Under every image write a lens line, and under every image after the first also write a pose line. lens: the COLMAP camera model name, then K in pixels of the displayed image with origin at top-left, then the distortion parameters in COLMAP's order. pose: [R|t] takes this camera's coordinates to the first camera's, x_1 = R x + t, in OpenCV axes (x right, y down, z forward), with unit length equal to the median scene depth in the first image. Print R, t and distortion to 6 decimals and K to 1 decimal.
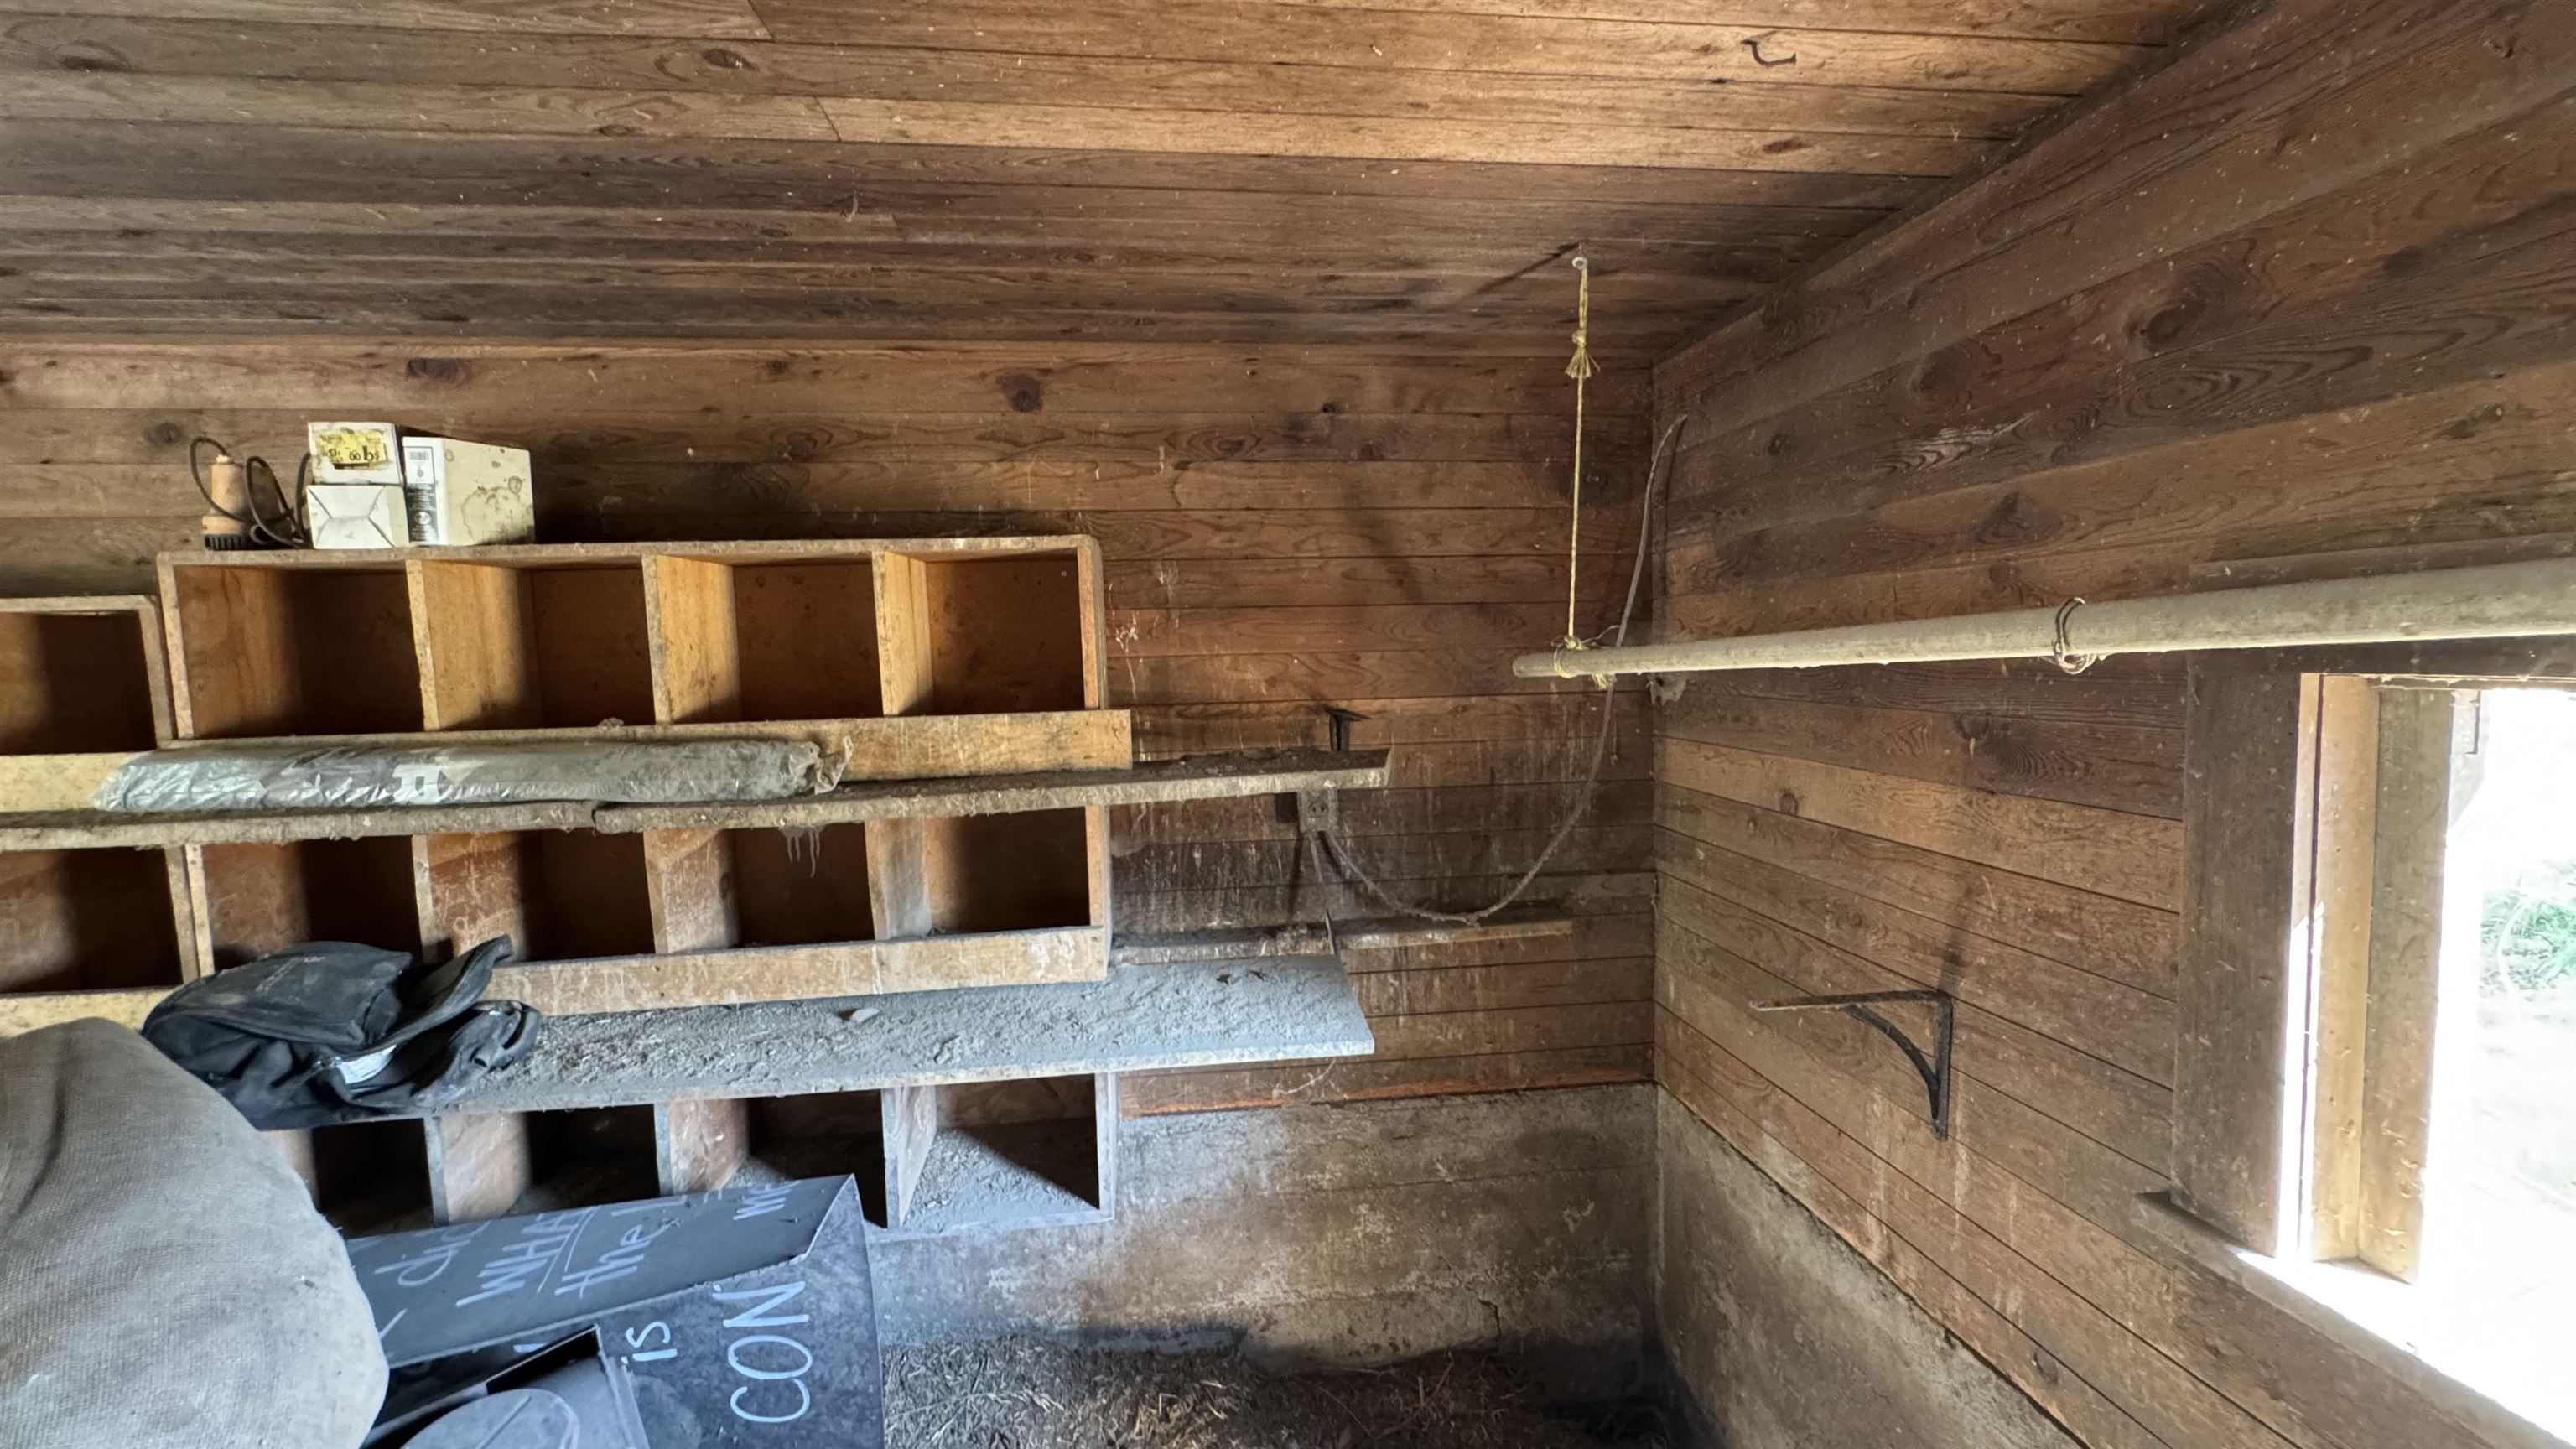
lens RADIAL K [[1036.6, 0, 1284.2], [0, 1036.6, 724.2], [0, 0, 1]] dist [0.000635, -0.000240]
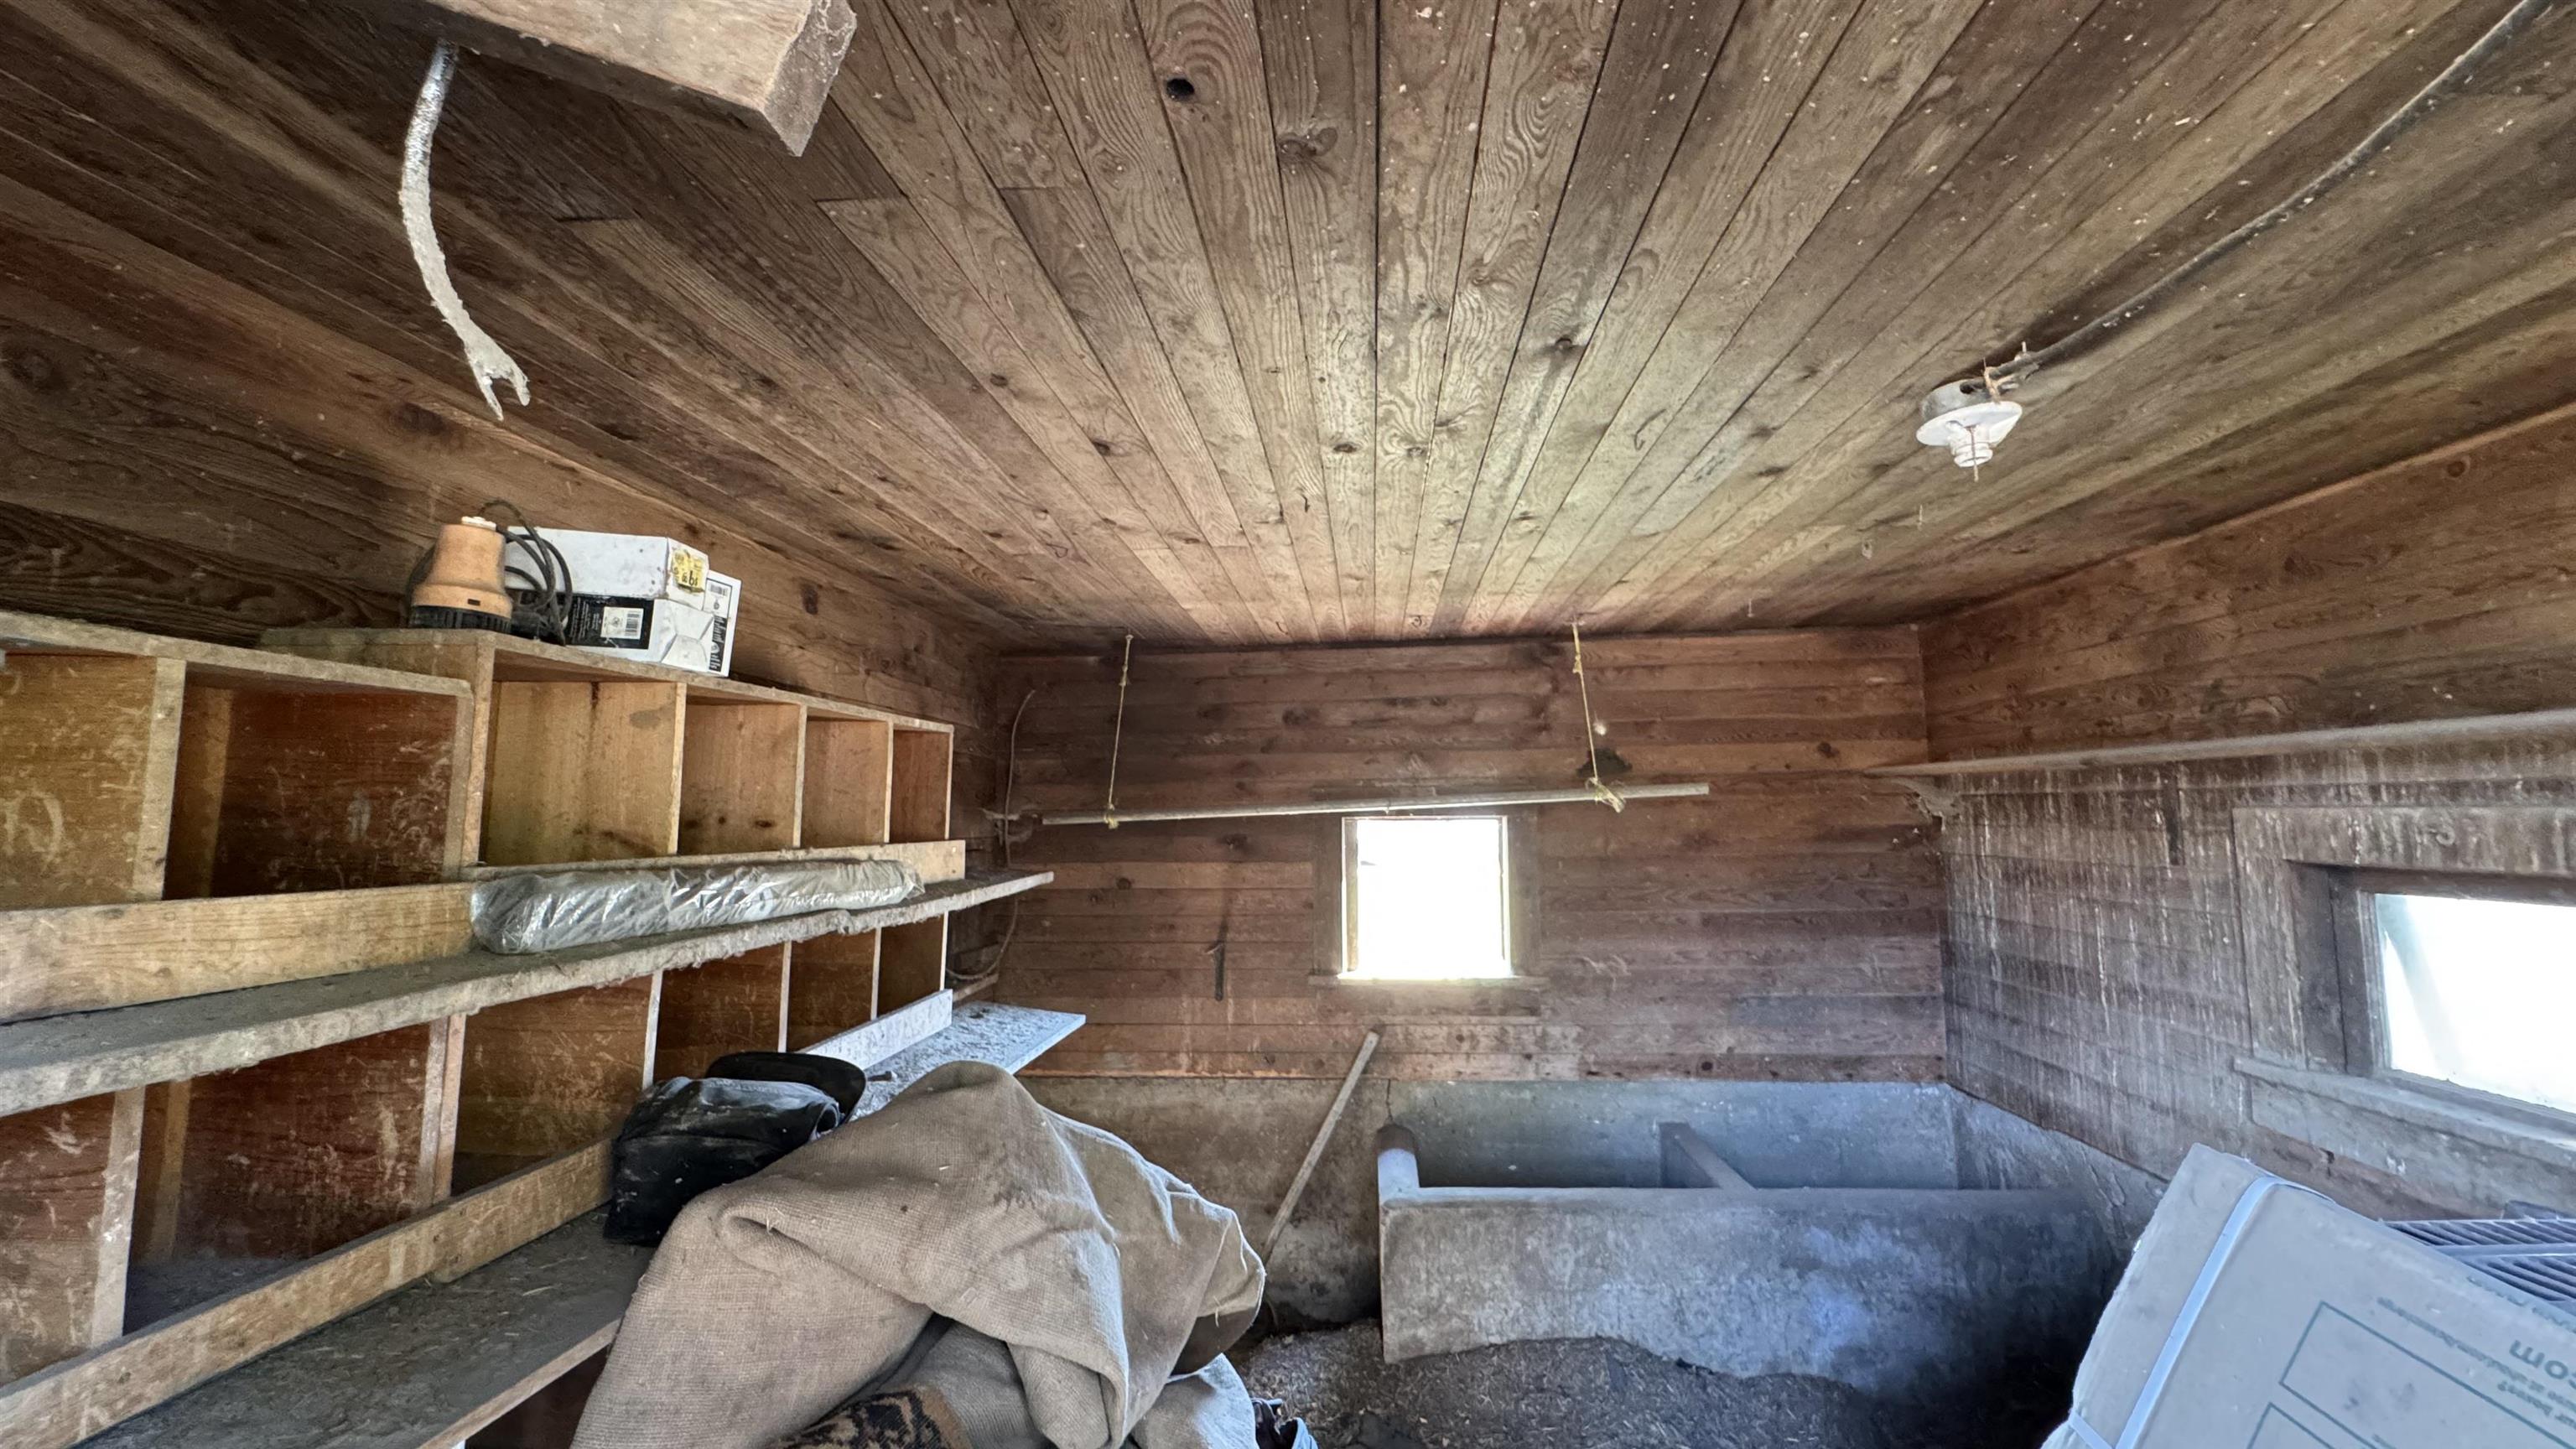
lens RADIAL K [[1036.6, 0, 1292.0], [0, 1036.6, 715.2], [0, 0, 1]] dist [0.000635, -0.000240]
pose [[0.188500, 0.120136, 0.974697, -1.799537], [0.076410, 0.987687, -0.136514, 0.056922], [-0.979096, 0.100210, 0.176999, 0.267316]]
